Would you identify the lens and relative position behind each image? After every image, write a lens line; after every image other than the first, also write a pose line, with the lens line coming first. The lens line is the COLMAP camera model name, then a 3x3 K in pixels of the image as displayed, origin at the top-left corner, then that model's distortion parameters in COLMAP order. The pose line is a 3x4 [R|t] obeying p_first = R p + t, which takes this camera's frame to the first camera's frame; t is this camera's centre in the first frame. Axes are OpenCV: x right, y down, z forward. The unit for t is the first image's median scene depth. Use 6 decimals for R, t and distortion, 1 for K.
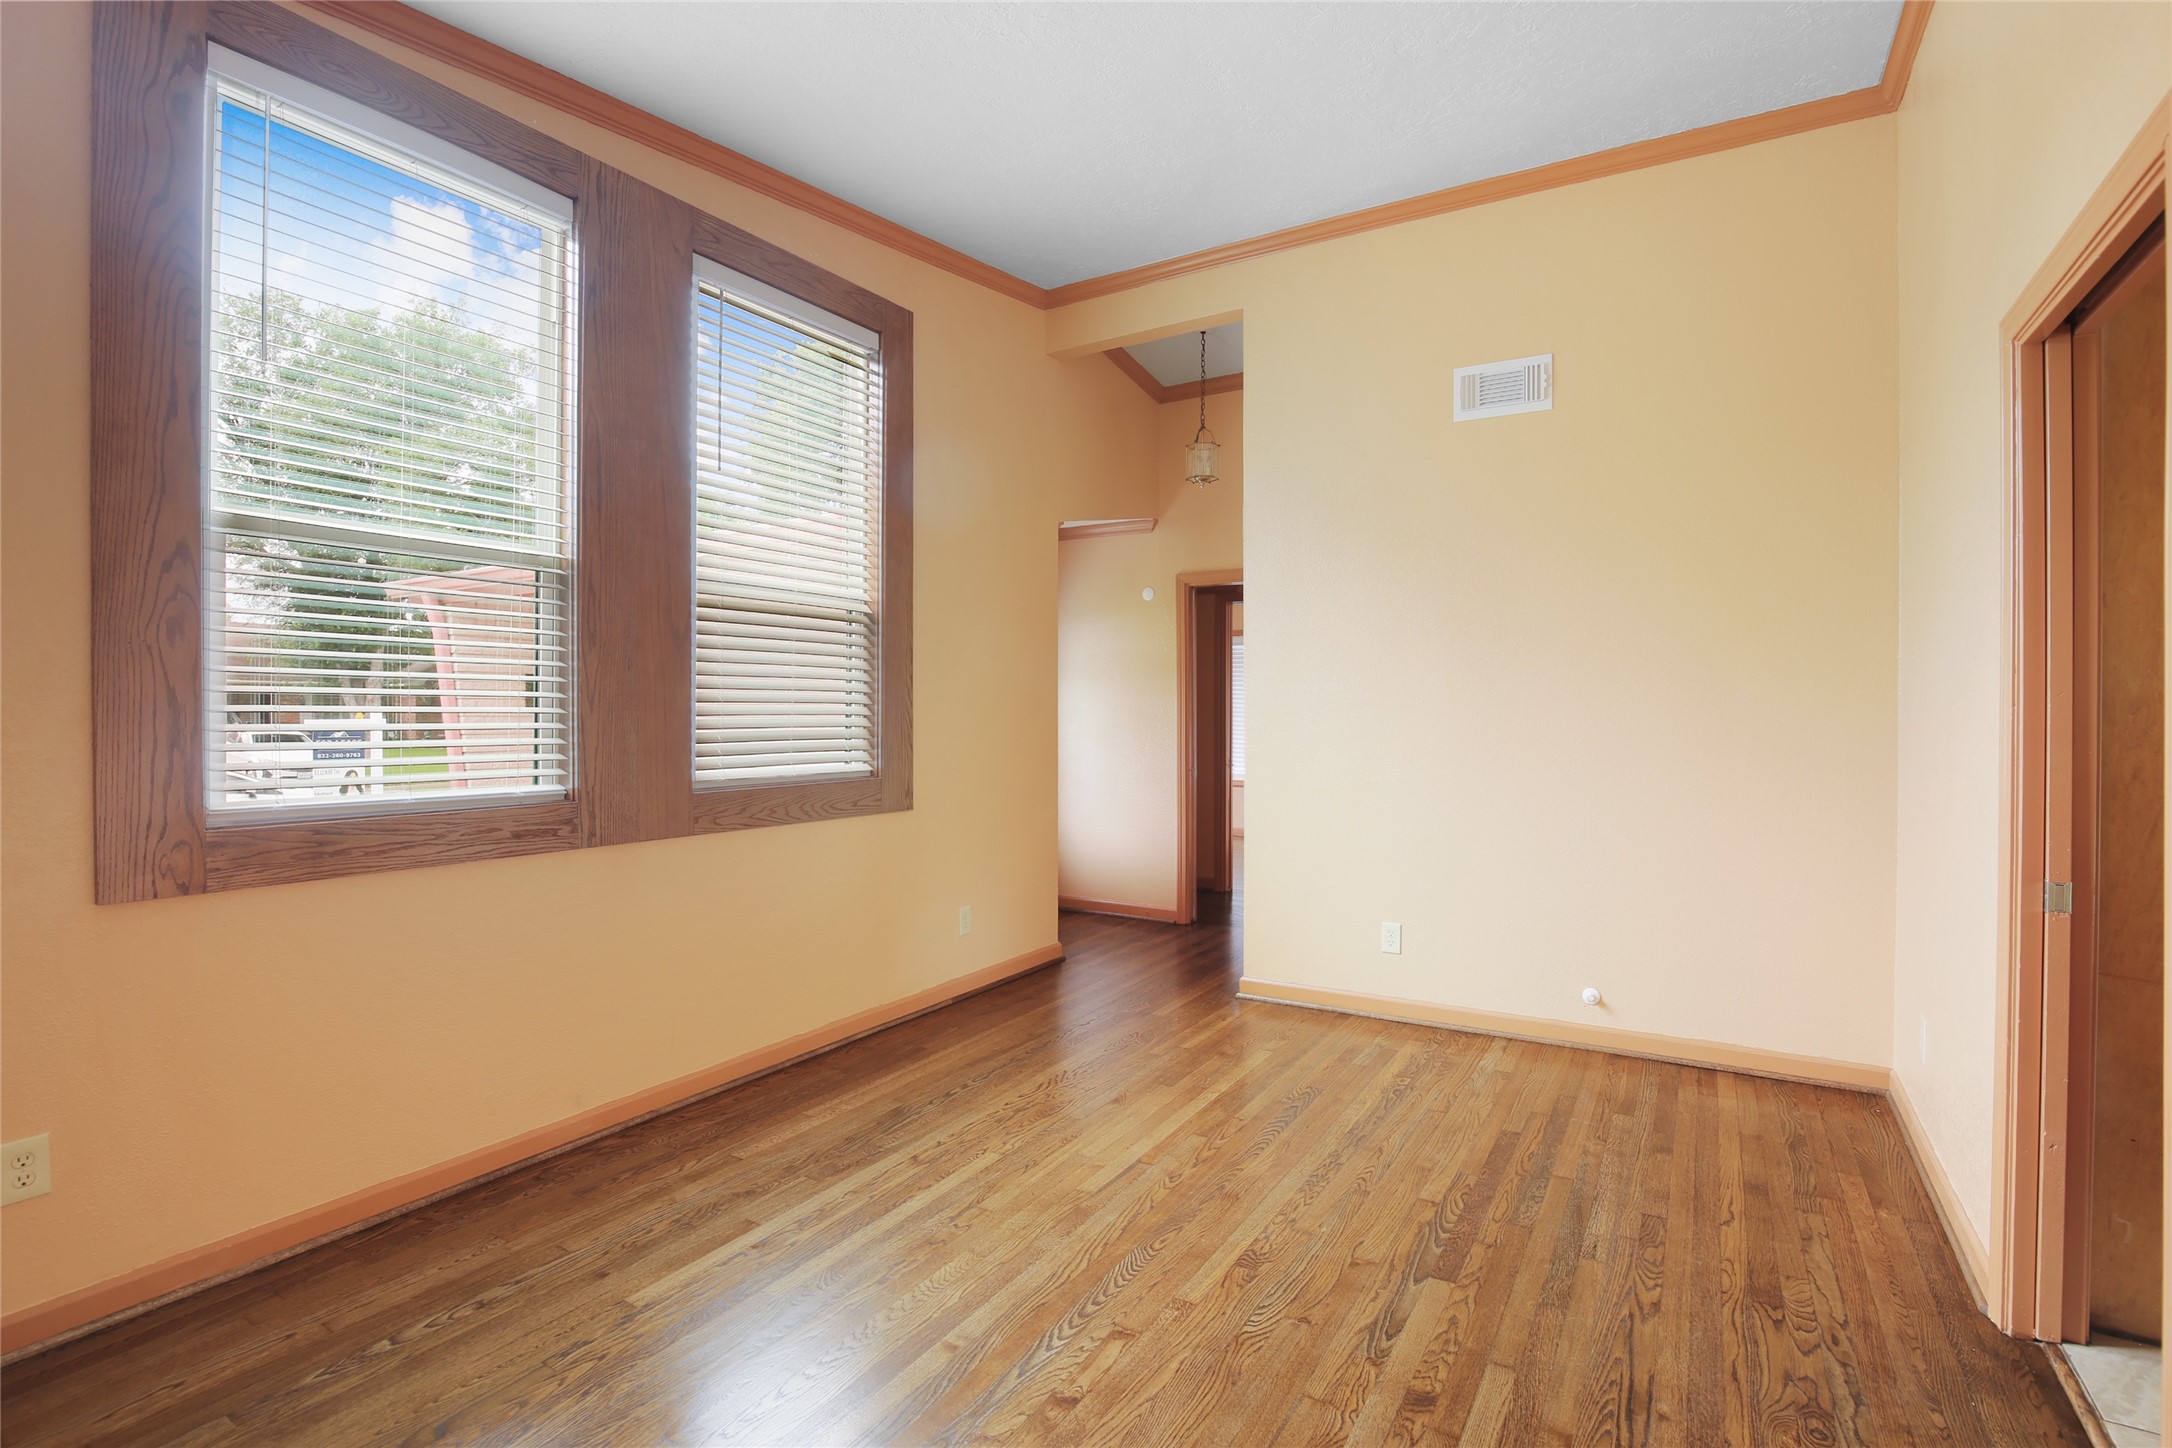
lens RADIAL K [[1013.1, 0, 1089.4], [0, 1013.1, 715.0], [0, 0, 1]] dist [-0.039470, 0.009542]
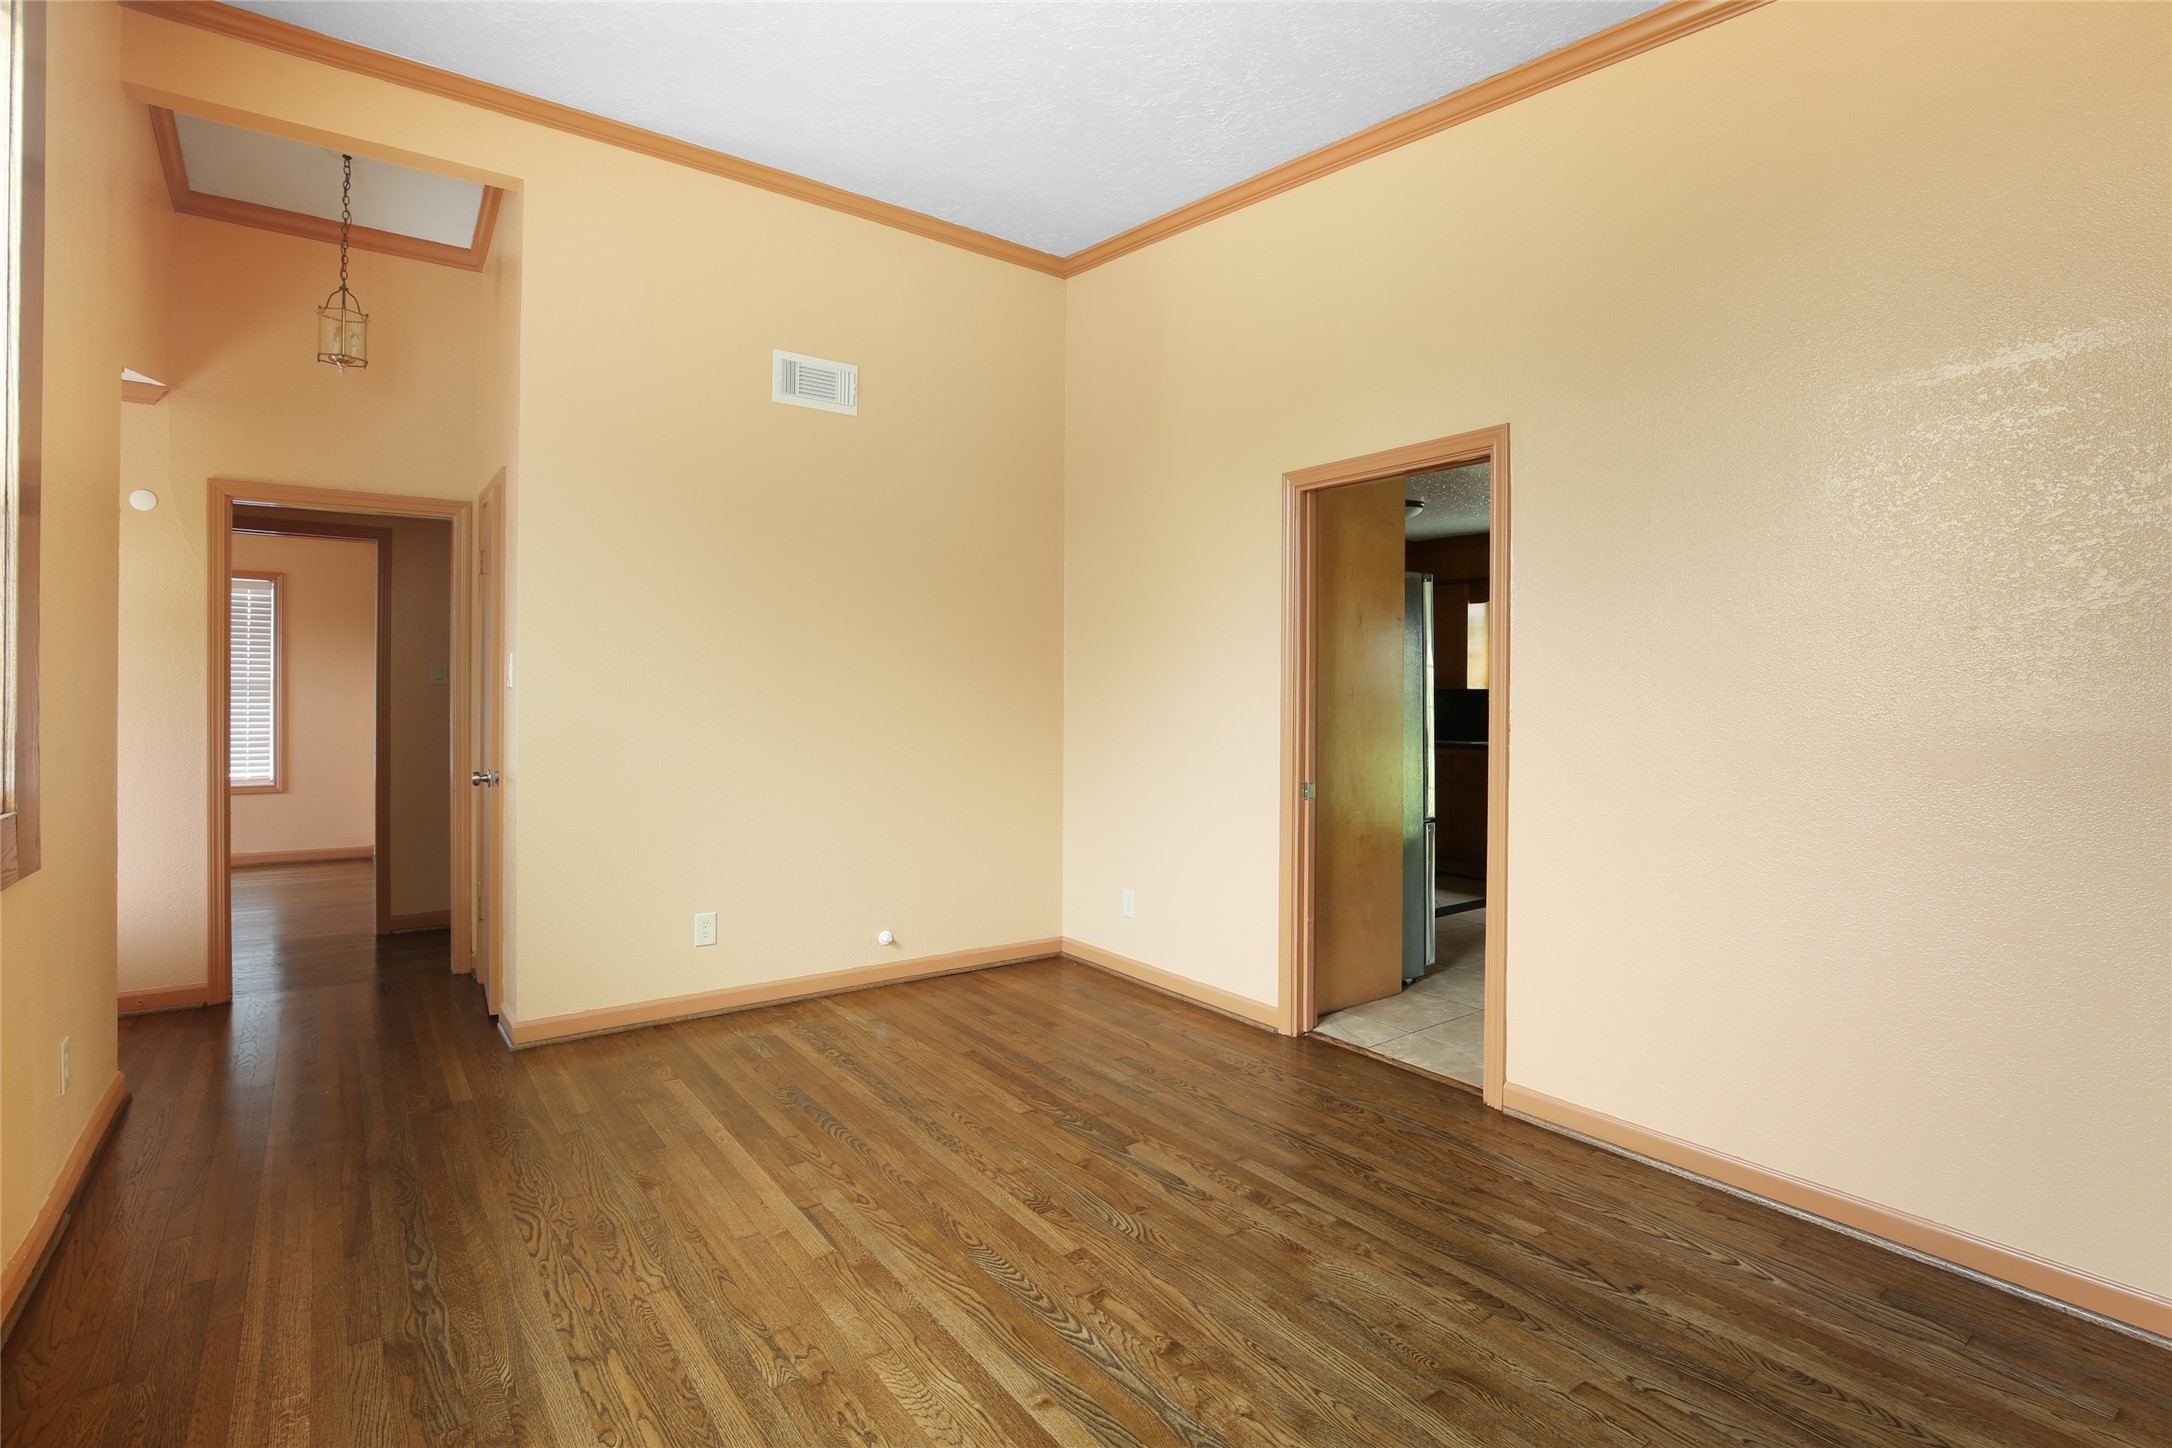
lens RADIAL K [[1044.6, 0, 1088.4], [0, 1044.6, 696.1], [0, 0, 1]] dist [-0.025227, 0.000051]
pose [[0.380313, -0.004788, 0.924846, -0.726913], [0.001155, 0.999988, 0.004702, -0.006327], [-0.924857, -0.000720, 0.380314, 0.452649]]
